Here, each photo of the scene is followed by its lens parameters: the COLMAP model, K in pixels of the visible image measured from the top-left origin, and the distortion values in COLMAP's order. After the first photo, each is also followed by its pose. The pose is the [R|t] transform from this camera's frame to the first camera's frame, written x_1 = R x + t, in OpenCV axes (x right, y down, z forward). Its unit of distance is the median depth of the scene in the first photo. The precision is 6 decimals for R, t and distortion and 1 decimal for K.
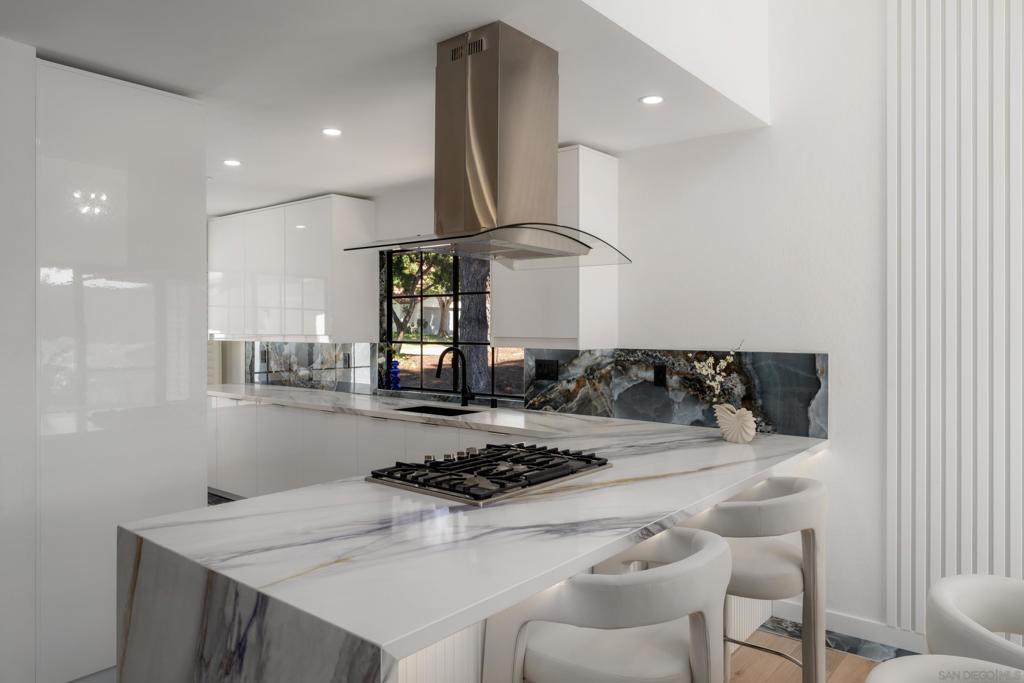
lens RADIAL K [[682.9, 0, 513.9], [0, 682.9, 328.7], [0, 0, 1]] dist [0.000666, 0.002094]
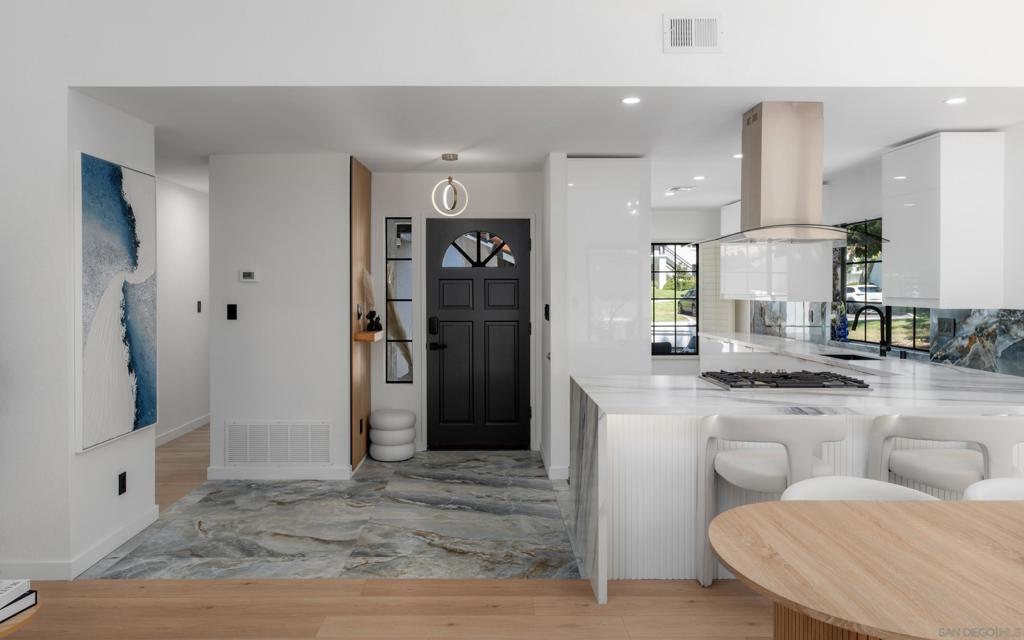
lens RADIAL K [[691.2, 0, 490.5], [0, 691.2, 303.0], [0, 0, 1]] dist [0.001376, 0.001801]
pose [[0.632519, 0.014980, -0.774400, 0.480253], [-0.000659, 0.999823, 0.018802, -0.000081], [0.774545, -0.011383, 0.632416, -0.309282]]
